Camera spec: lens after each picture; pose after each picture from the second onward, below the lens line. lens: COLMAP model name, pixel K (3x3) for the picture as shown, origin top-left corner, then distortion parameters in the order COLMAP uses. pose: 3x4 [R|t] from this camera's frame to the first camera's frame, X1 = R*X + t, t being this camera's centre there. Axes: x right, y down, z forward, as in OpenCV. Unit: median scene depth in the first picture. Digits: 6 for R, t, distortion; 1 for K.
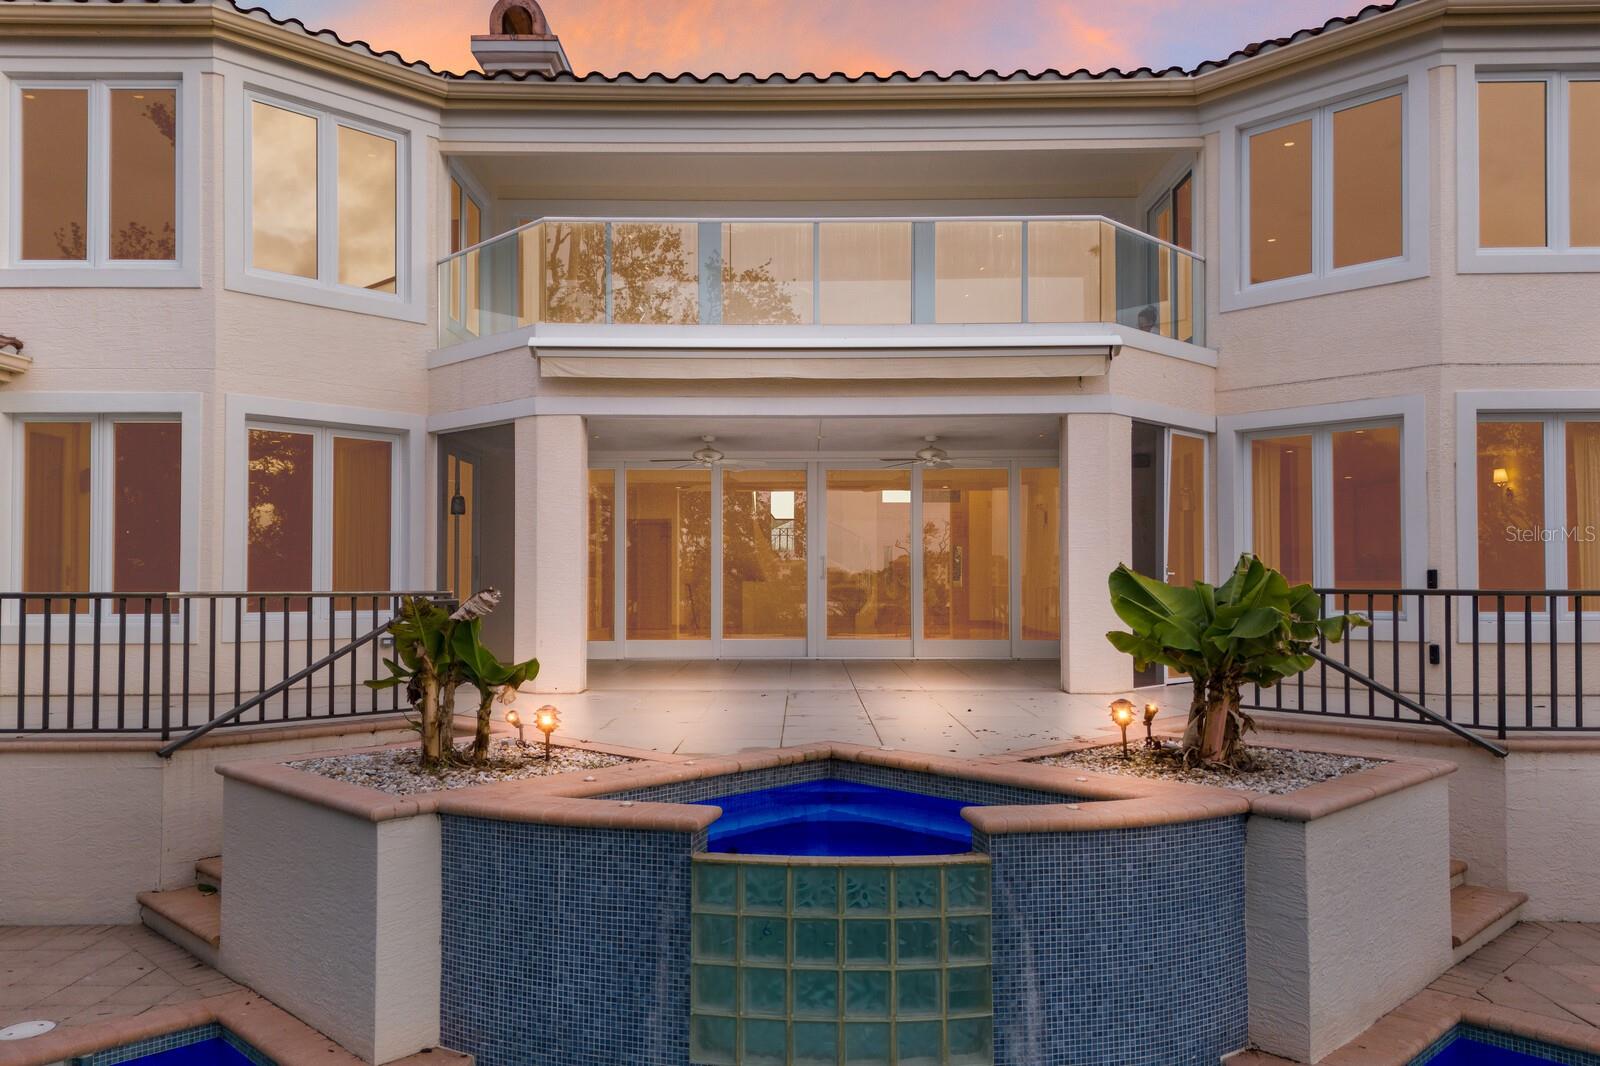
lens RADIAL K [[1173.6, 0, 801.8], [0, 1173.6, 567.4], [0, 0, 1]] dist [0.027678, -0.000258]
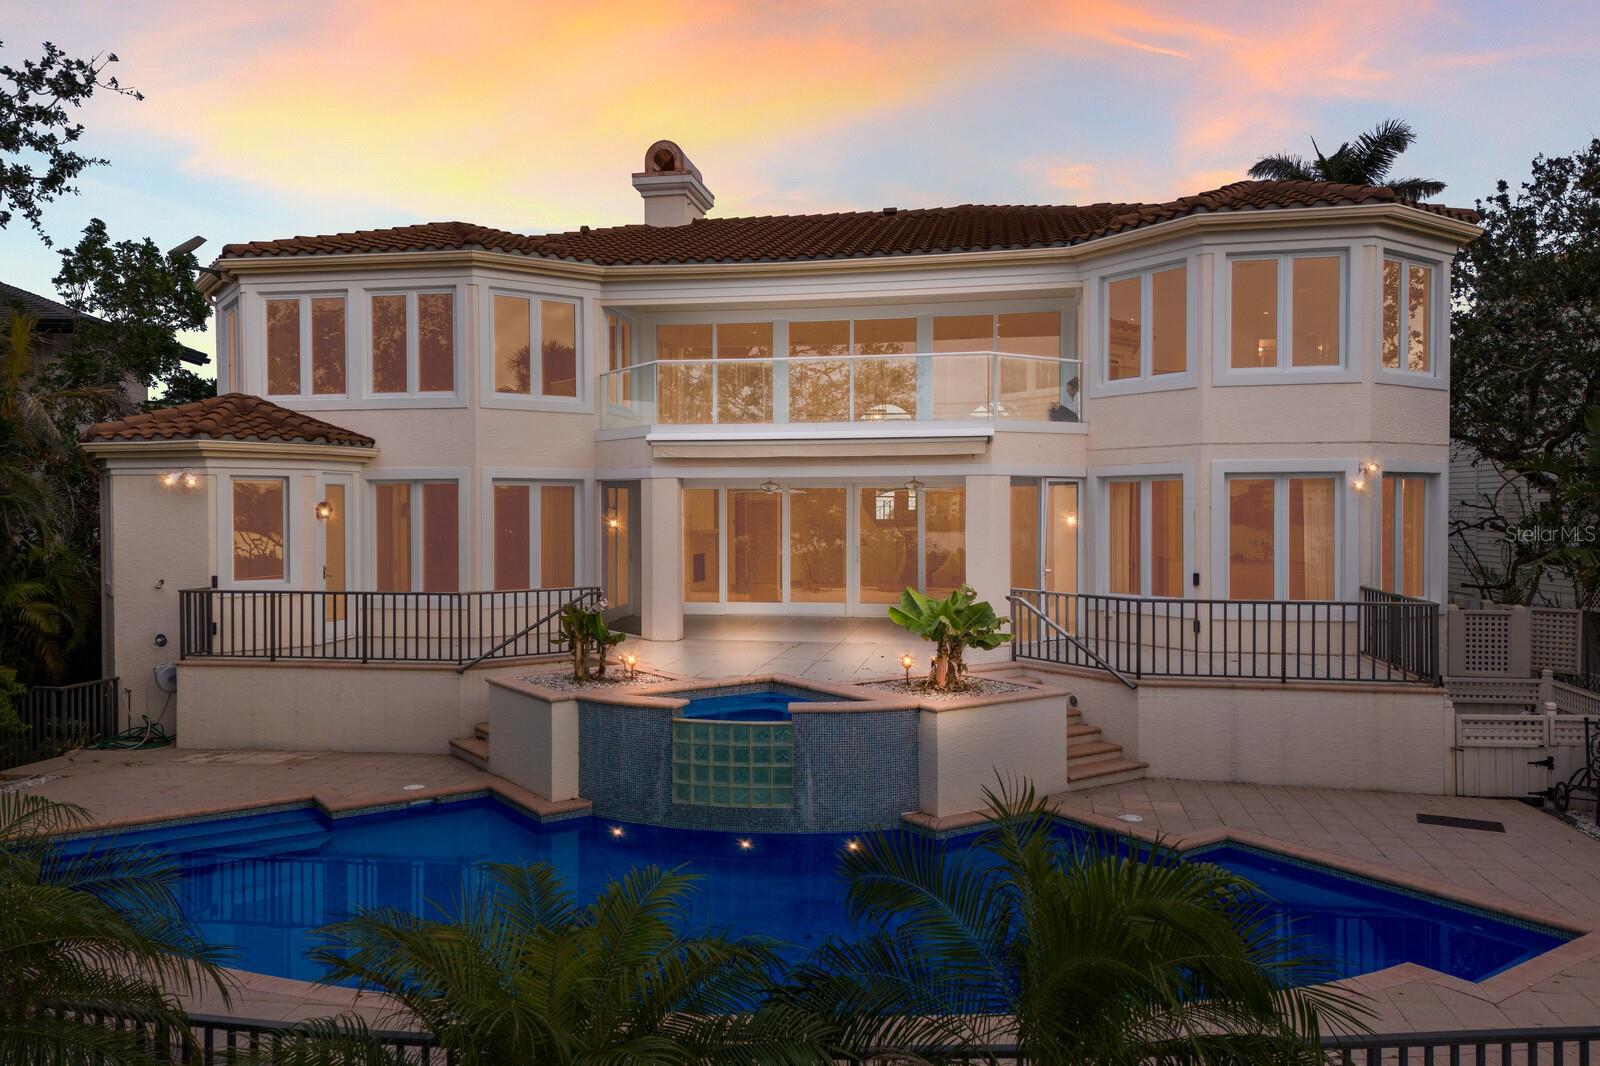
lens RADIAL K [[1163.1, 0, 799.9], [0, 1163.1, 541.2], [0, 0, 1]] dist [0.066007, -0.052066]
pose [[0.984988, 0.002975, -0.172596, 0.386819], [0.003594, 0.999281, 0.037736, -0.141521], [0.172584, -0.037790, 0.984270, -0.877207]]
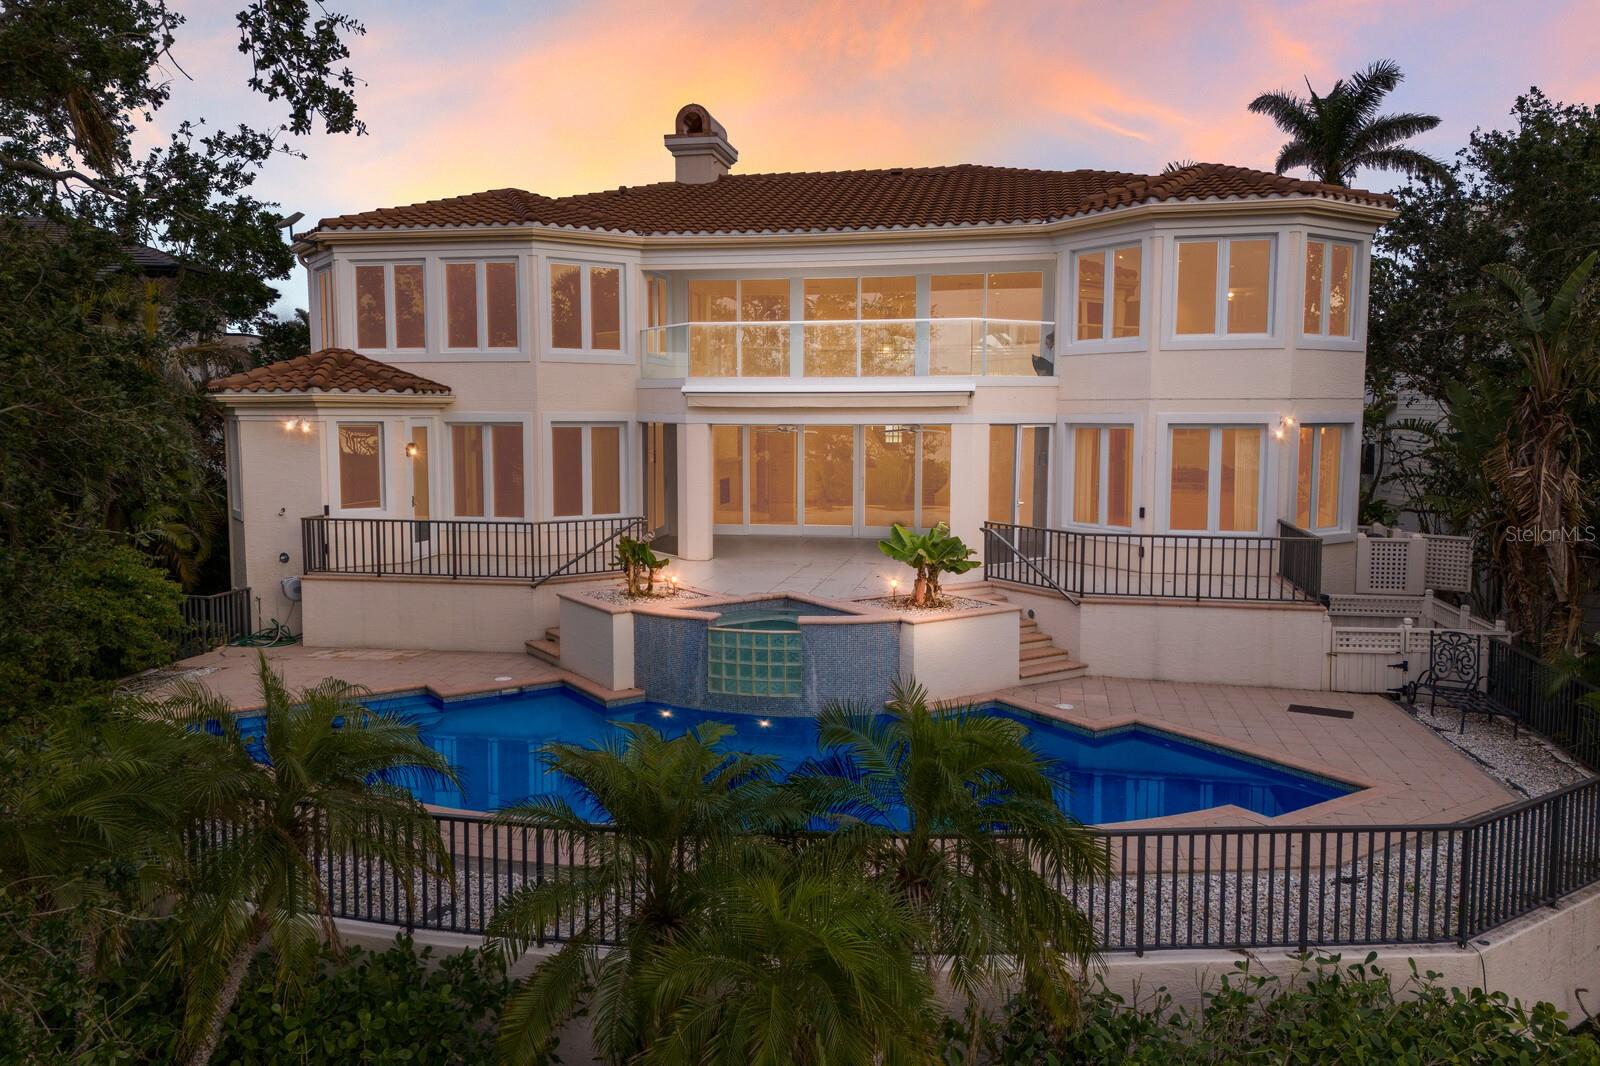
lens RADIAL K [[1151.6, 0, 800.0], [0, 1151.6, 533.0], [0, 0, 1]] dist [0.079011, -0.069083]
pose [[0.981686, 0.021312, -0.189309, 0.479059], [0.000664, 0.993333, 0.115274, -0.238388], [0.190503, -0.113289, 0.975128, -1.272266]]
